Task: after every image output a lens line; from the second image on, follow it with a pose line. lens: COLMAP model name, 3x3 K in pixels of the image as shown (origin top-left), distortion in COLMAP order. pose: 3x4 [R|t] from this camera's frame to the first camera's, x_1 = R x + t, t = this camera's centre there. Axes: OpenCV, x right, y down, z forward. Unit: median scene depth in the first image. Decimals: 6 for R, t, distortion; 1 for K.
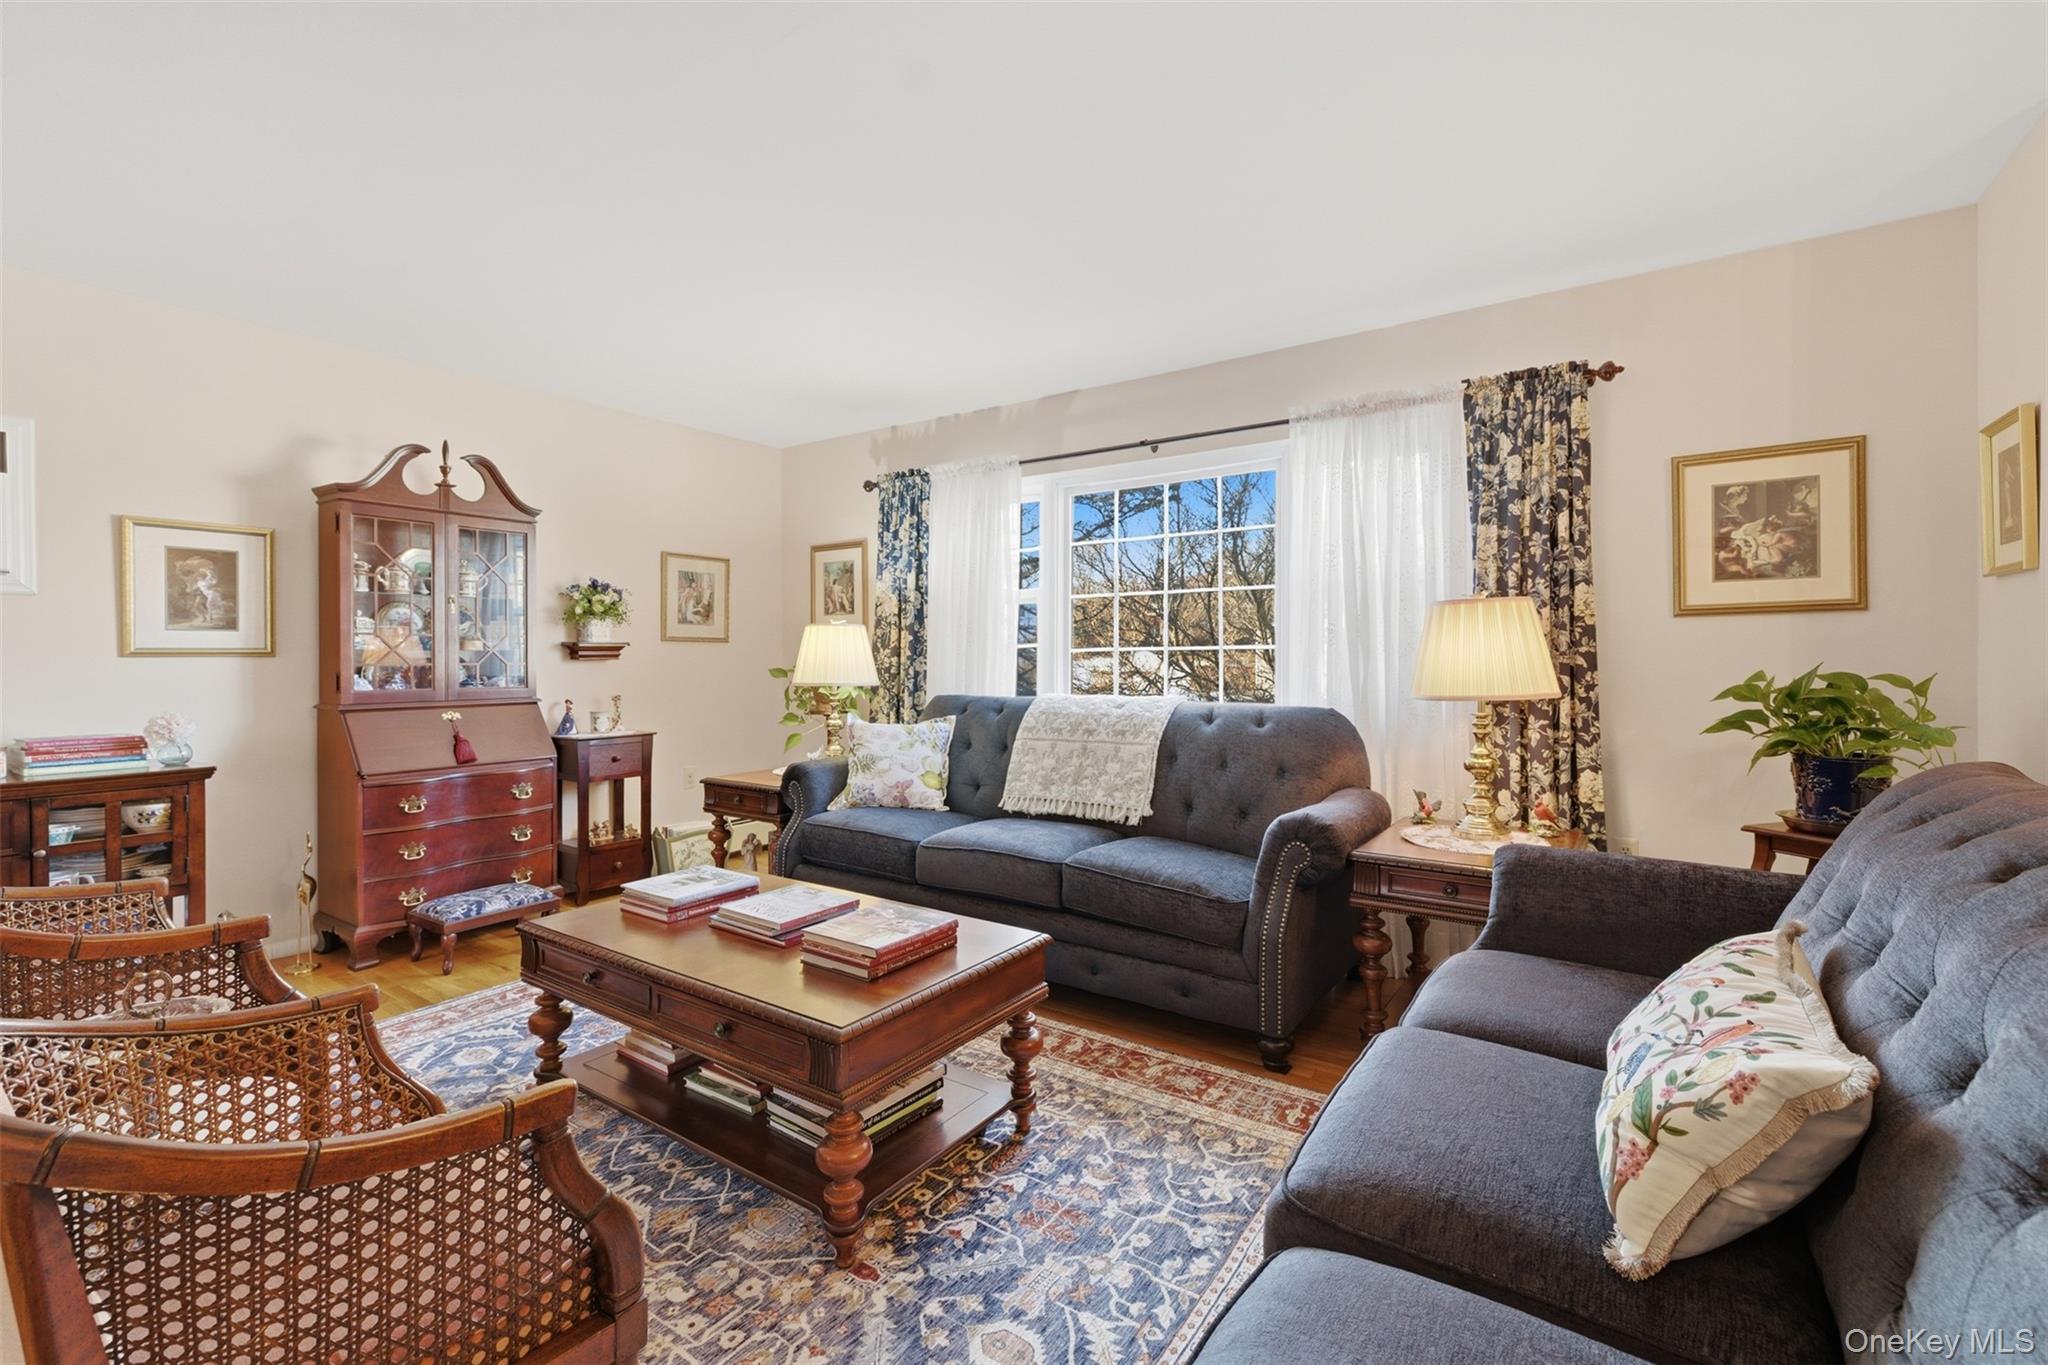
lens RADIAL K [[868.0, 0, 1037.5], [0, 868.0, 667.5], [0, 0, 1]] dist [-0.000287, 0.000636]
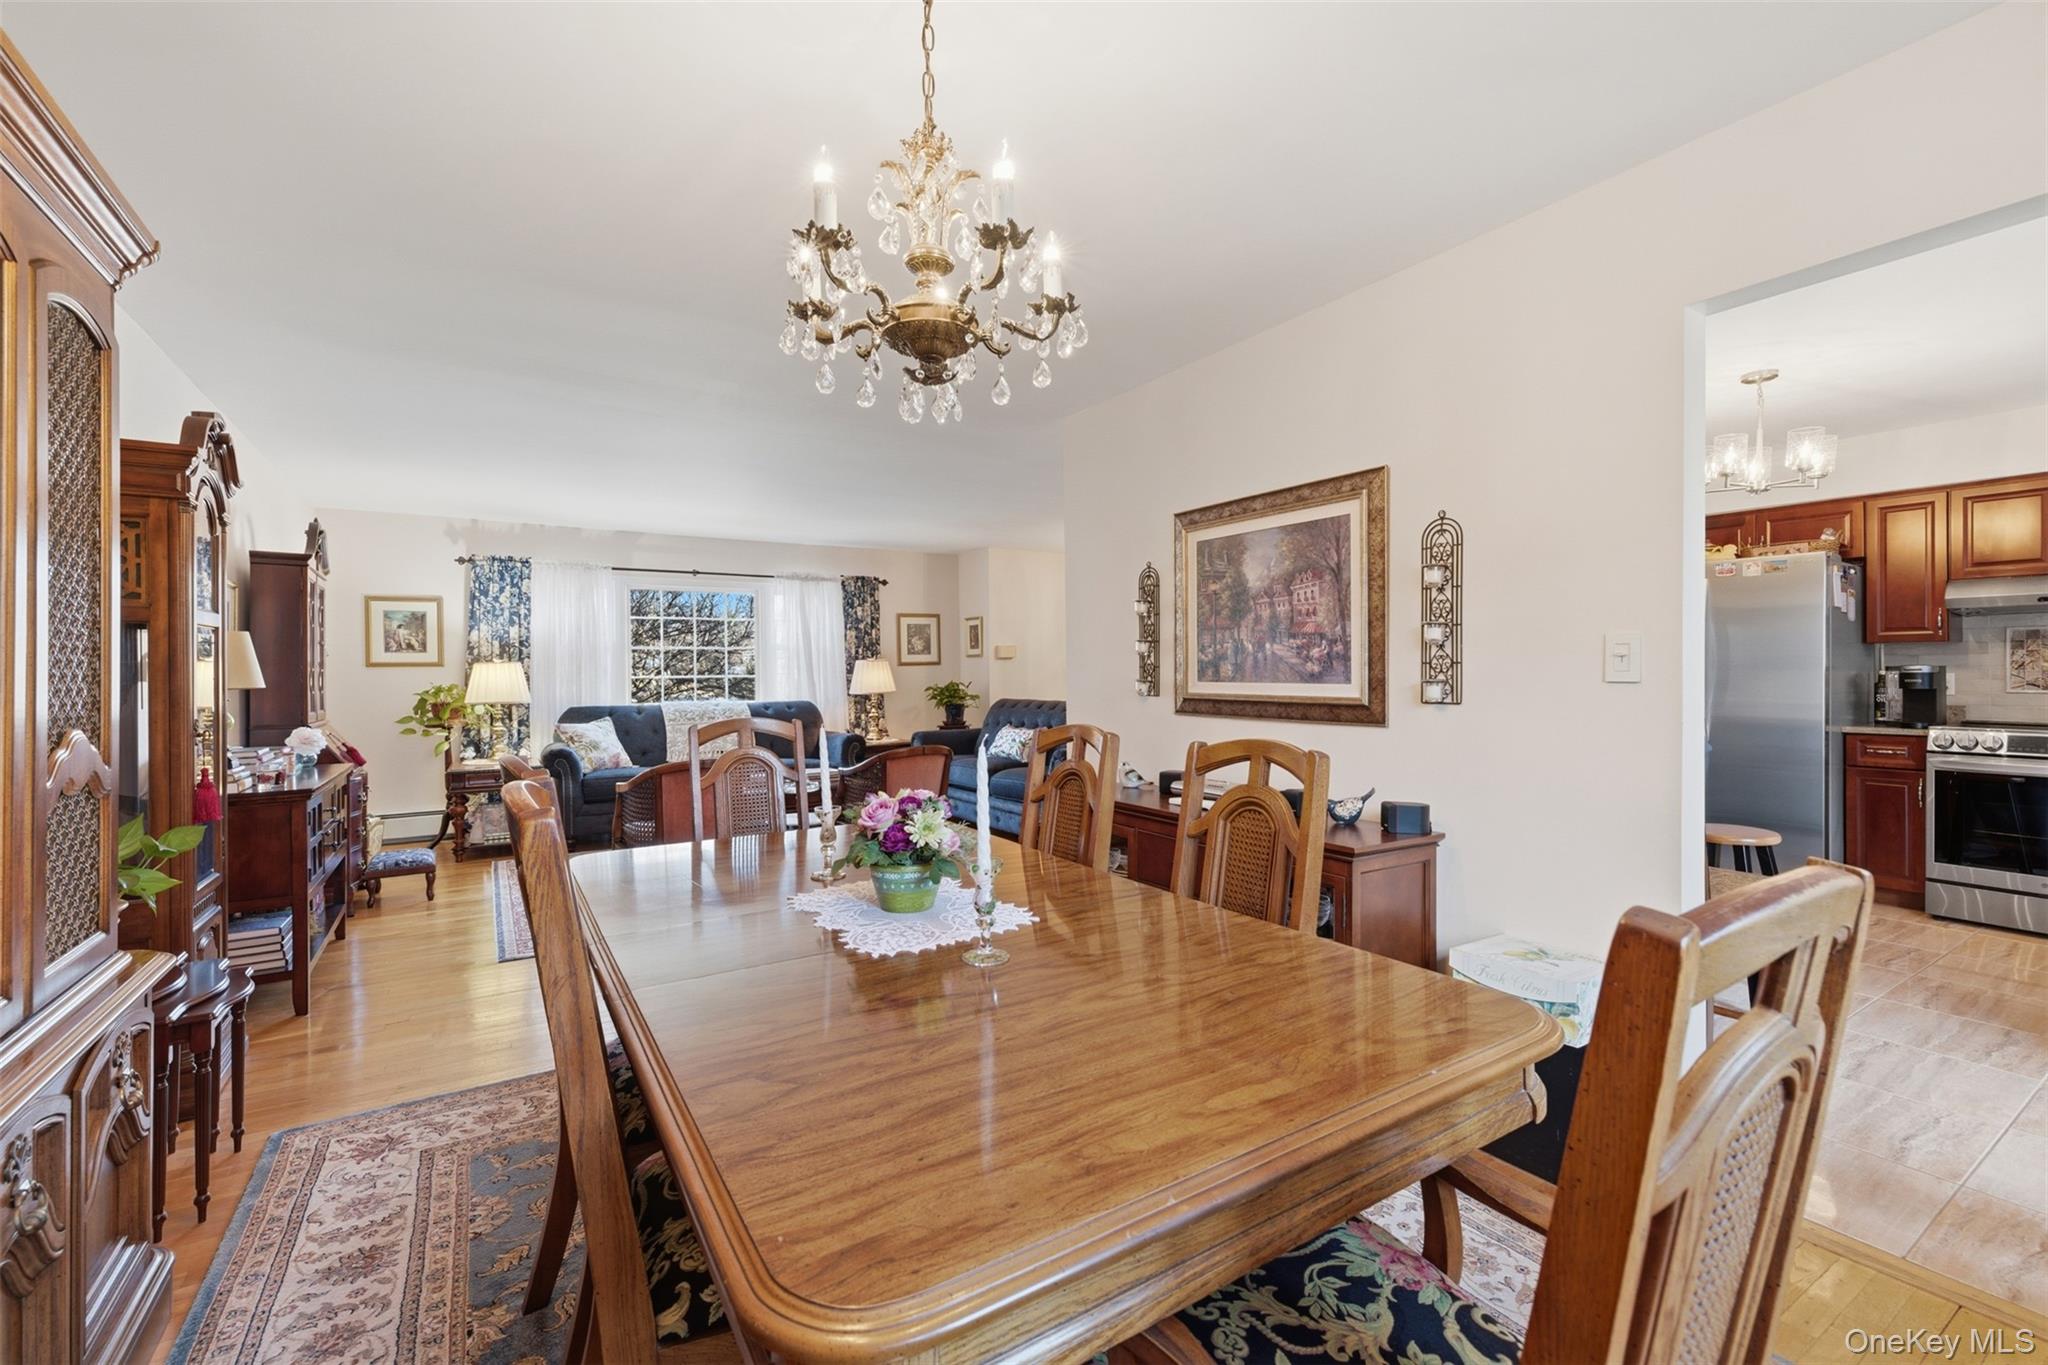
lens RADIAL K [[868.0, 0, 1021.0], [0, 868.0, 676.9], [0, 0, 1]] dist [-0.000287, 0.000636]
pose [[0.410734, -0.004875, 0.911742, -1.479076], [0.023449, 0.999711, -0.005218, 0.004453], [-0.911454, 0.023522, 0.410729, -0.503251]]
